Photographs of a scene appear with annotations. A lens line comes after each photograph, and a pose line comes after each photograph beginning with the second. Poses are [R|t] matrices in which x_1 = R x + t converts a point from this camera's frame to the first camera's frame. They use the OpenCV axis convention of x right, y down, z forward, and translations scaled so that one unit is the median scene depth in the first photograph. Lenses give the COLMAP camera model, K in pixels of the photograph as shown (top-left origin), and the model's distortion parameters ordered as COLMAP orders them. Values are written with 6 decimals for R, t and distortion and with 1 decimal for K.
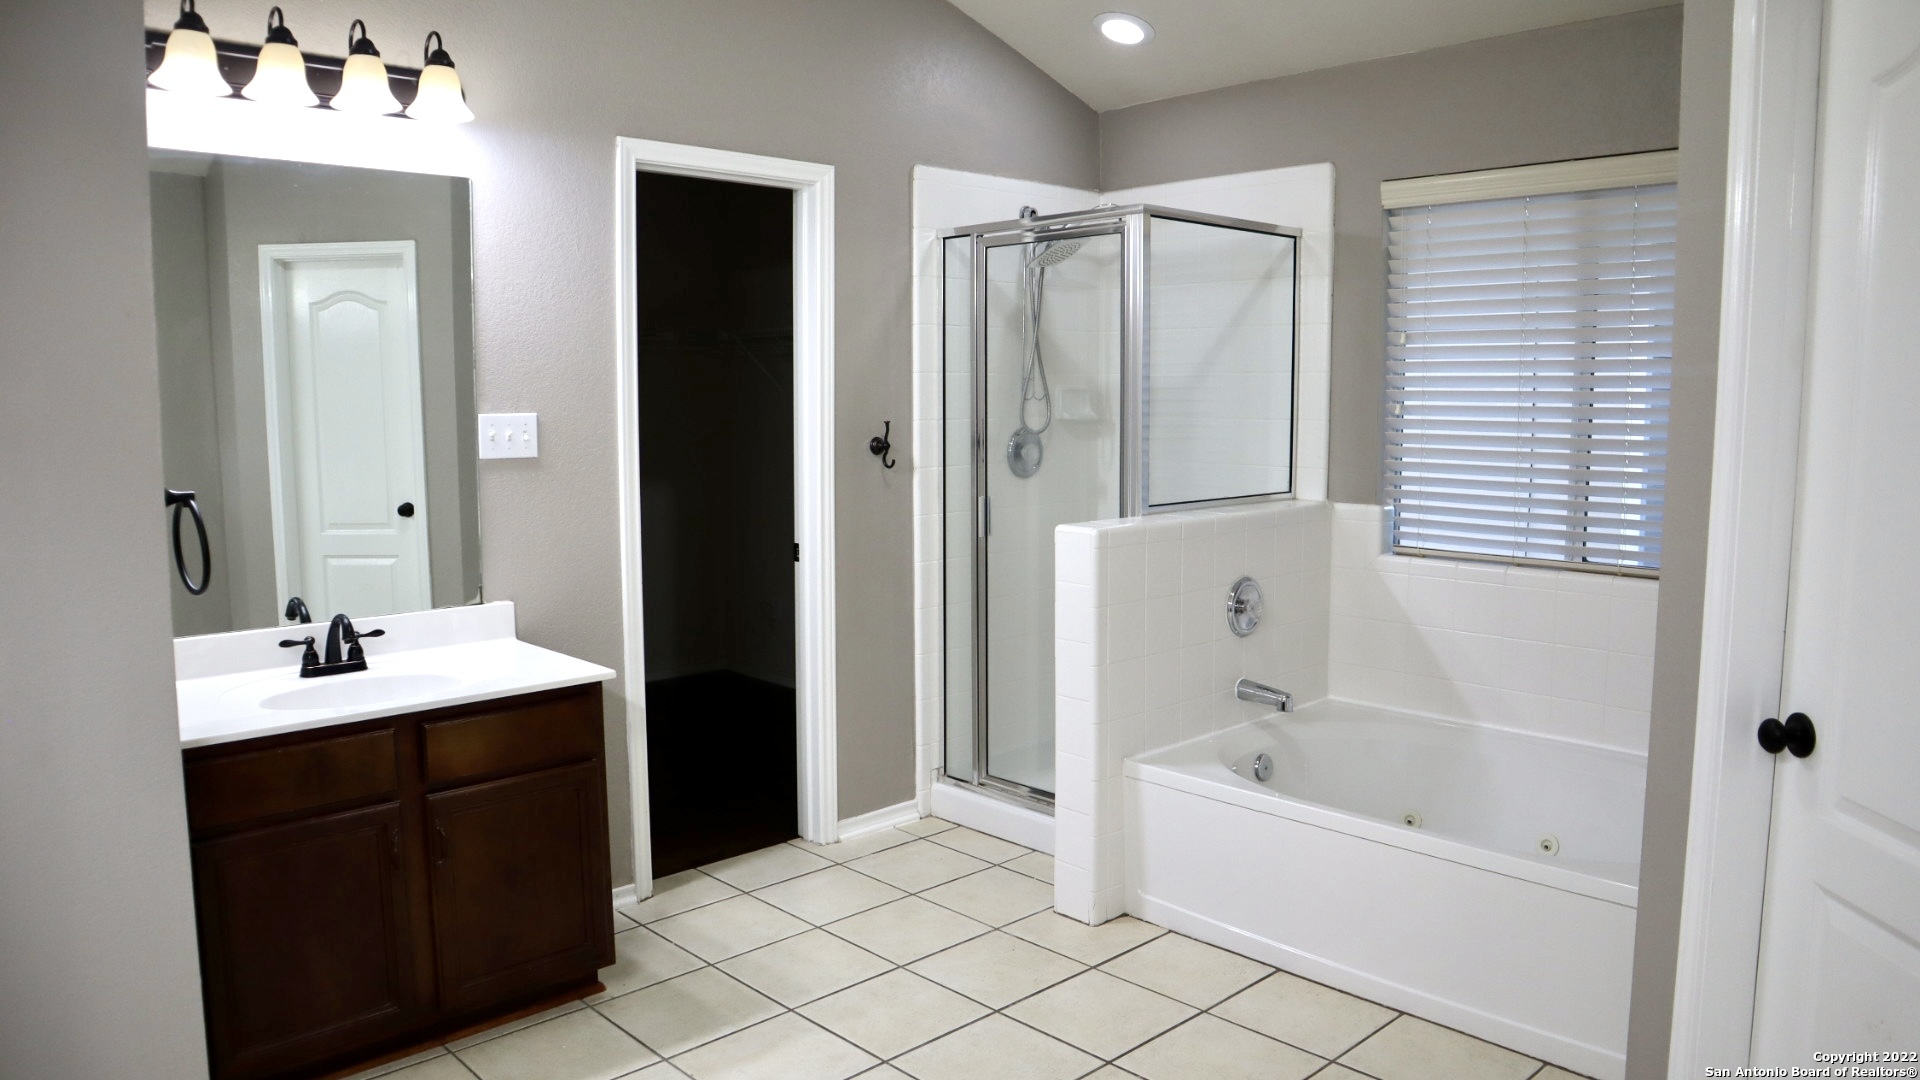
lens RADIAL K [[1337.5, 0, 963.1], [0, 1337.5, 541.5], [0, 0, 1]] dist [-0.106661, 0.043370]
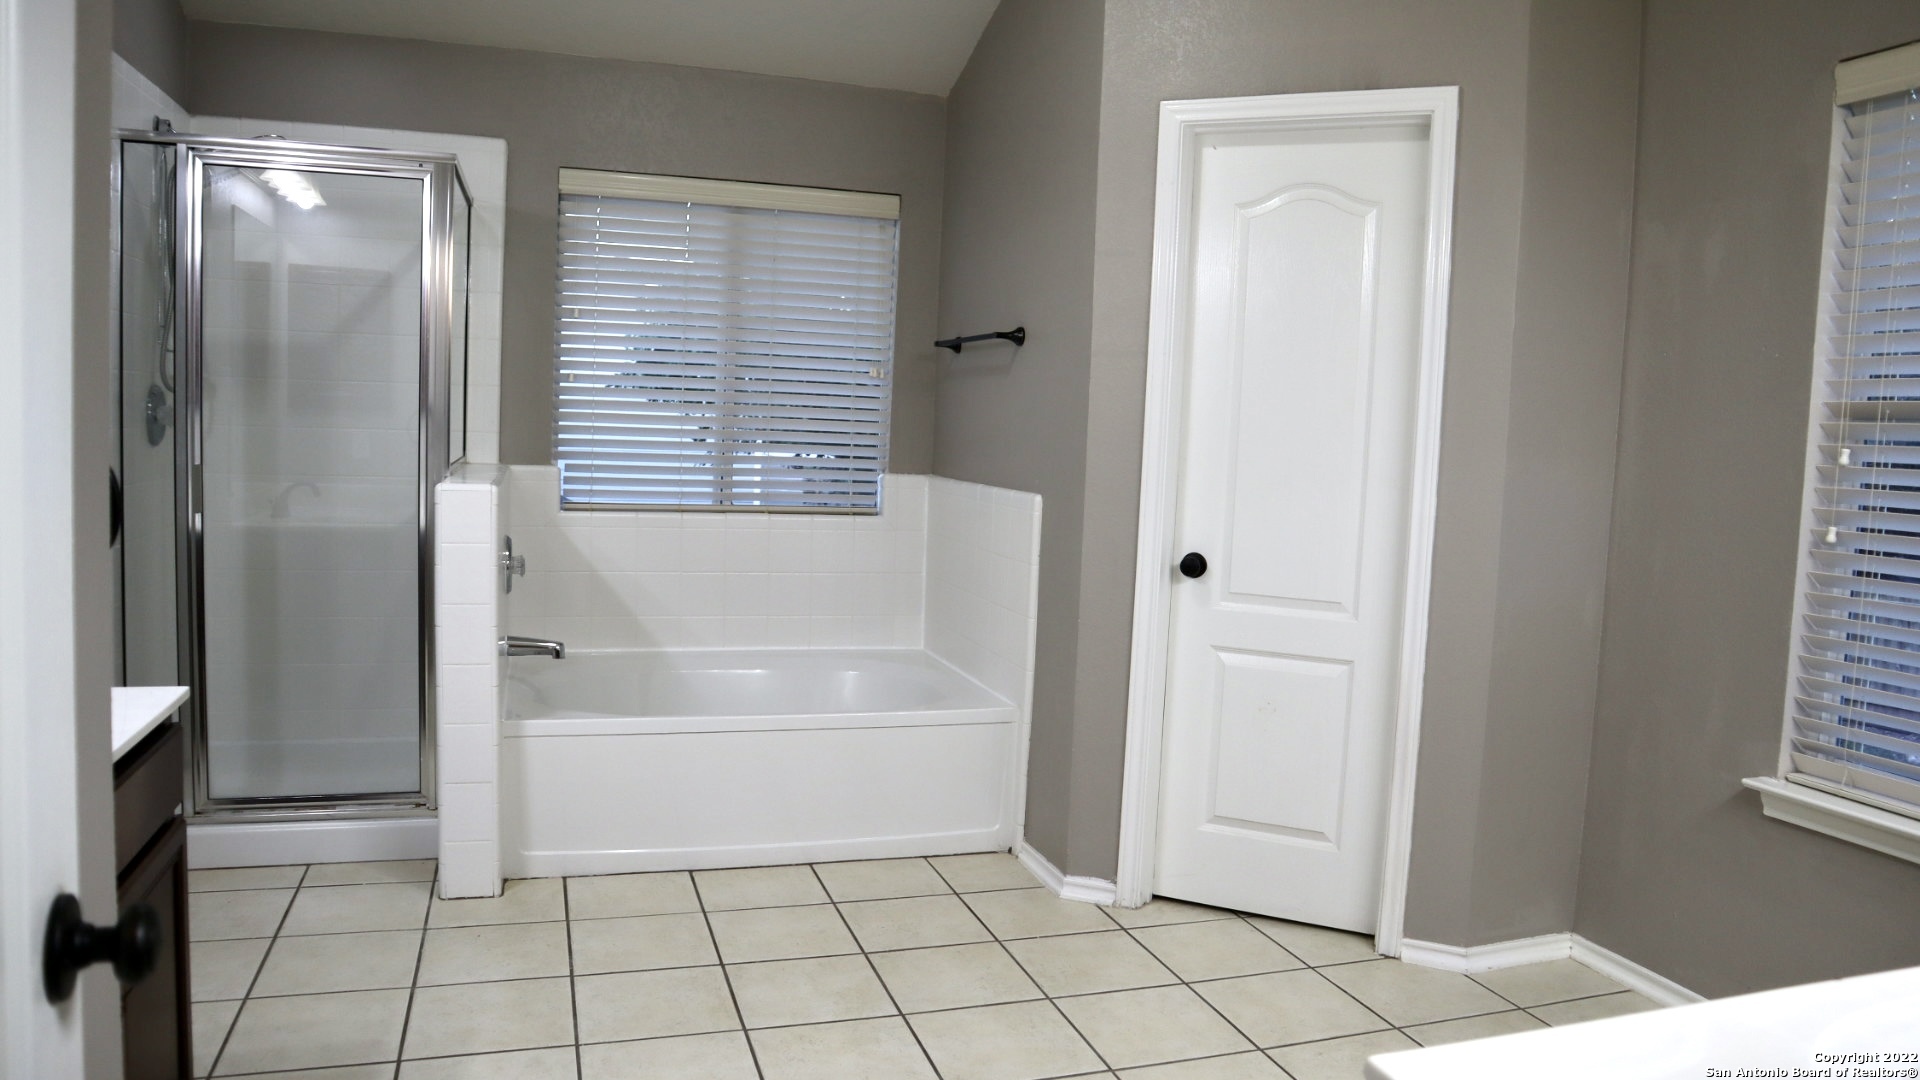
lens RADIAL K [[1337.5, 0, 965.7], [0, 1337.5, 540.8], [0, 0, 1]] dist [-0.106661, 0.043370]
pose [[0.426853, -0.063344, 0.902100, -0.553444], [0.062250, 0.997236, 0.040569, 0.011872], [-0.902176, 0.038839, 0.429616, 0.246483]]
